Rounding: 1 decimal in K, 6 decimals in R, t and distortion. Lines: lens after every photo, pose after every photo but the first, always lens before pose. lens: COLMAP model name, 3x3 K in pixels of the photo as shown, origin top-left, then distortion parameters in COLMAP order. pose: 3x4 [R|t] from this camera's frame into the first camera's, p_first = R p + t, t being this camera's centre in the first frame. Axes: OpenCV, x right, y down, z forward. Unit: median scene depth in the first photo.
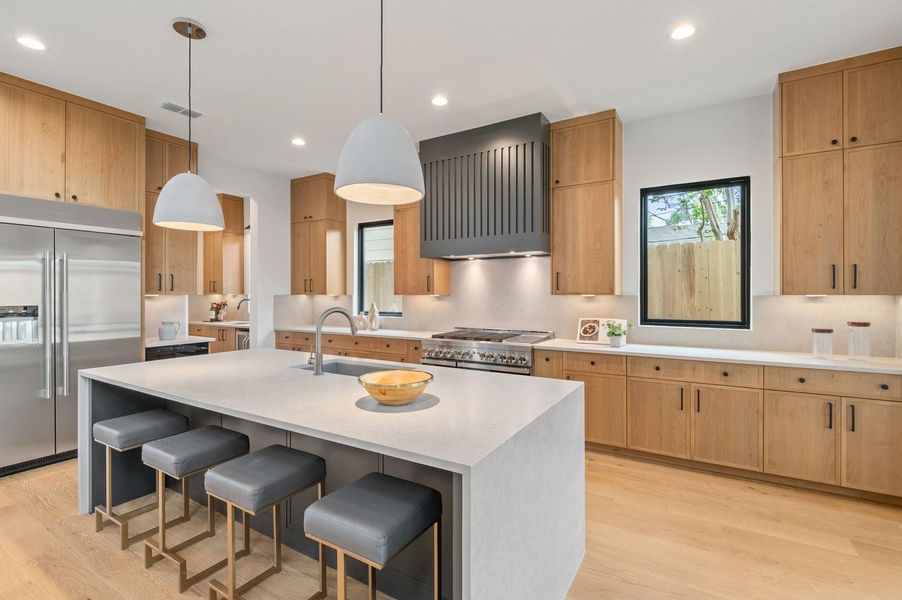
lens RADIAL K [[404.6, 0, 449.6], [0, 404.6, 292.3], [0, 0, 1]] dist [0.000720, -0.001334]
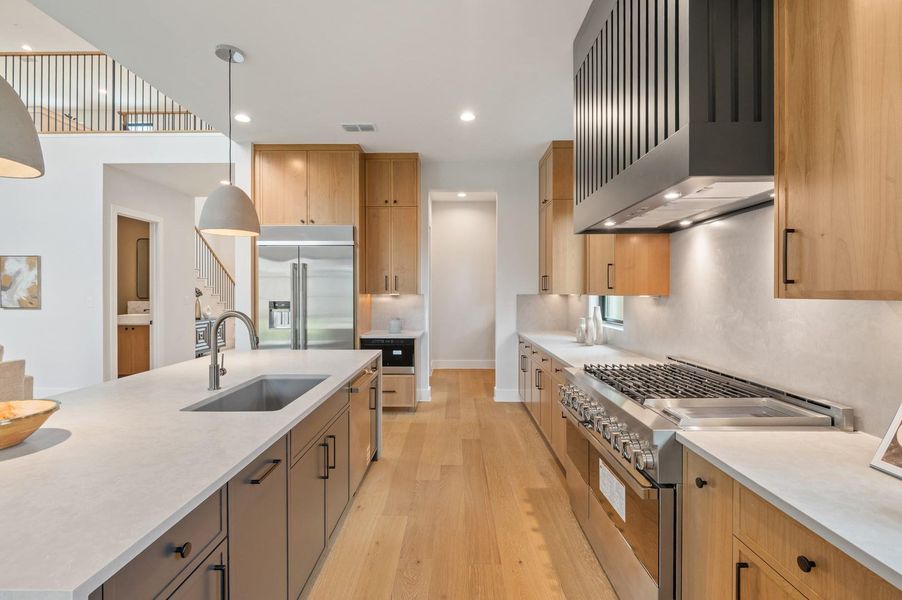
lens RADIAL K [[404.6, 0, 453.1], [0, 404.6, 294.5], [0, 0, 1]] dist [0.000720, -0.001334]
pose [[0.522956, 0.004455, -0.852348, 0.404814], [0.002286, 0.999975, 0.006629, 0.000910], [0.852357, -0.005415, 0.522933, 0.601833]]
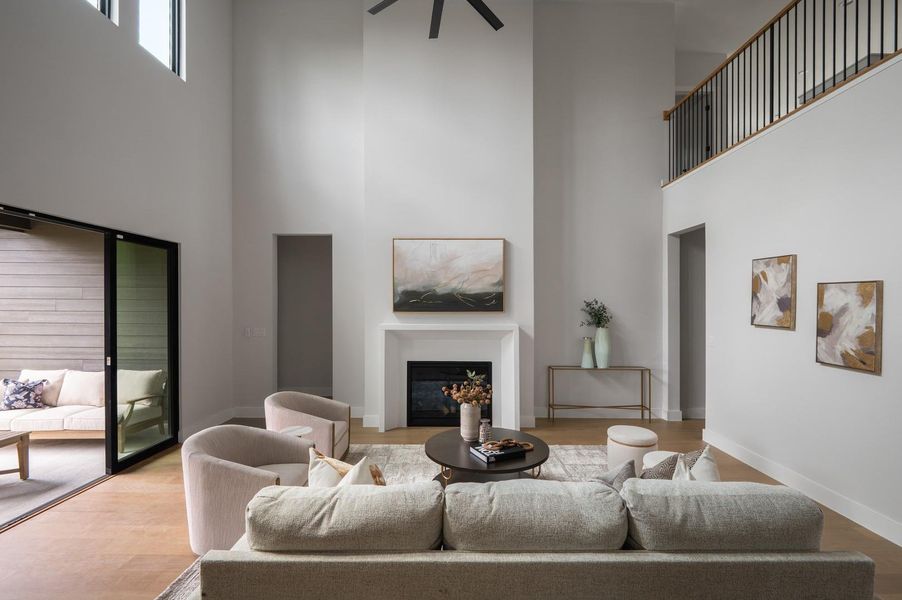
lens RADIAL K [[404.6, 0, 467.2], [0, 404.6, 312.4], [0, 0, 1]] dist [0.000720, -0.001334]
pose [[-0.825785, 0.009836, -0.563899, -0.379970], [-0.000910, 0.999823, 0.018773, -0.074889], [0.563984, 0.016015, -0.825630, 0.325862]]
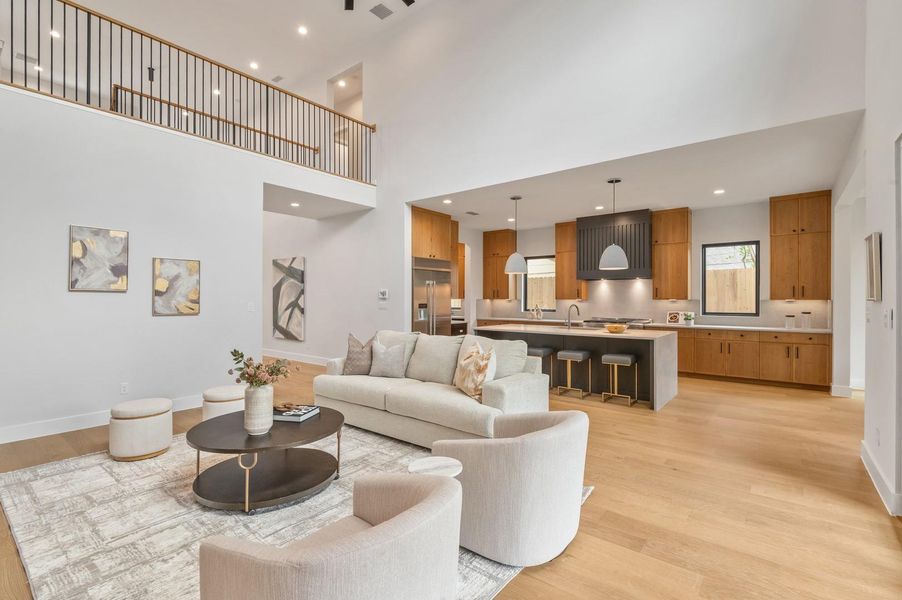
lens RADIAL K [[404.6, 0, 452.5], [0, 404.6, 297.8], [0, 0, 1]] dist [0.000720, -0.001334]
pose [[0.992170, 0.001473, -0.124883, -0.468664], [-0.001278, 0.999998, 0.001645, -0.003911], [0.124885, -0.001473, 0.992170, -1.066230]]
